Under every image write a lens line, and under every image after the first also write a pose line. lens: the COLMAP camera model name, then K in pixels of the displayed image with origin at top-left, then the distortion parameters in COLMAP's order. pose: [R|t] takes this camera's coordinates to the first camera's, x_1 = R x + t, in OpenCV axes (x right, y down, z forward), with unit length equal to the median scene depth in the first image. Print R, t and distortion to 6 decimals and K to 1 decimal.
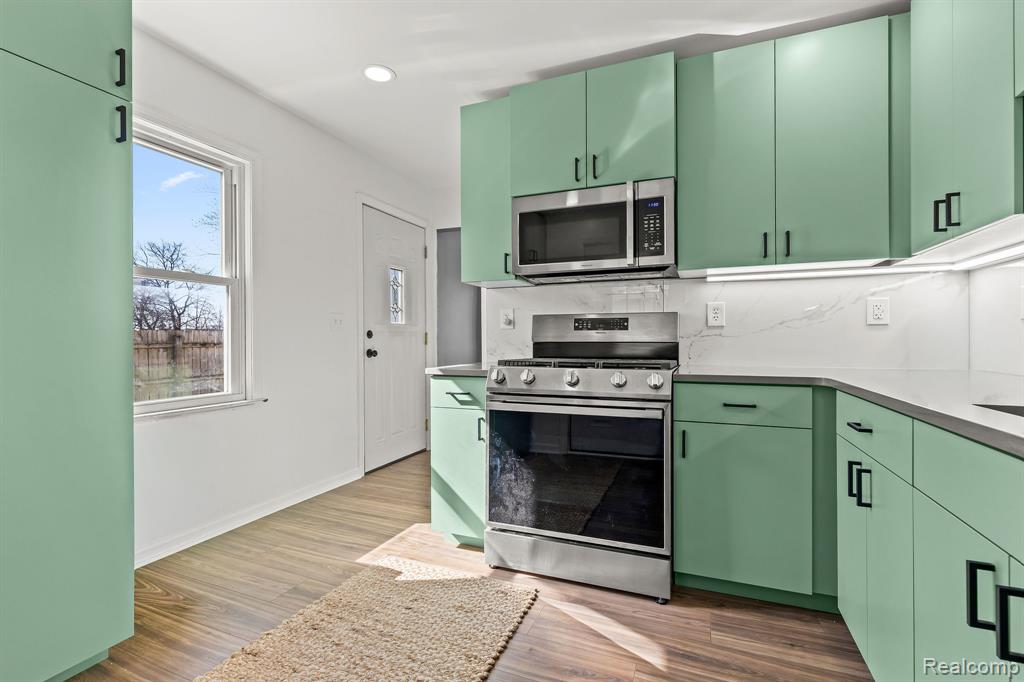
lens RADIAL K [[444.0, 0, 507.8], [0, 444.0, 339.4], [0, 0, 1]] dist [0.003432, 0.000418]
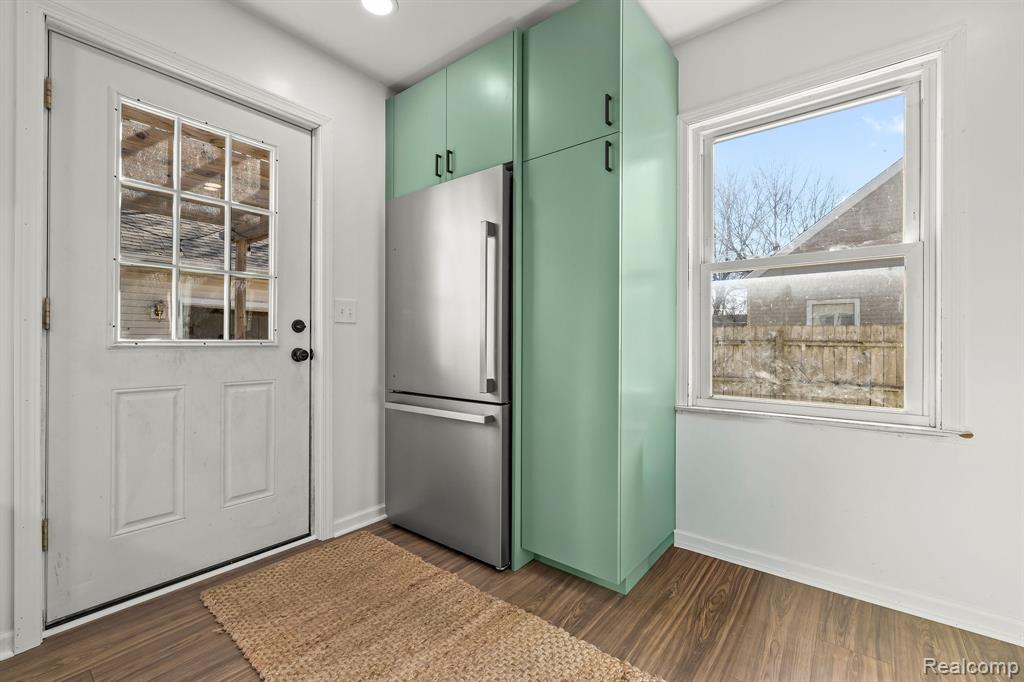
lens RADIAL K [[444.0, 0, 504.3], [0, 444.0, 342.2], [0, 0, 1]] dist [0.003432, 0.000418]
pose [[-0.288487, 0.006022, -0.957465, 0.236432], [0.000846, 0.999981, 0.006034, 0.010296], [0.957483, 0.000931, -0.288487, 0.679809]]
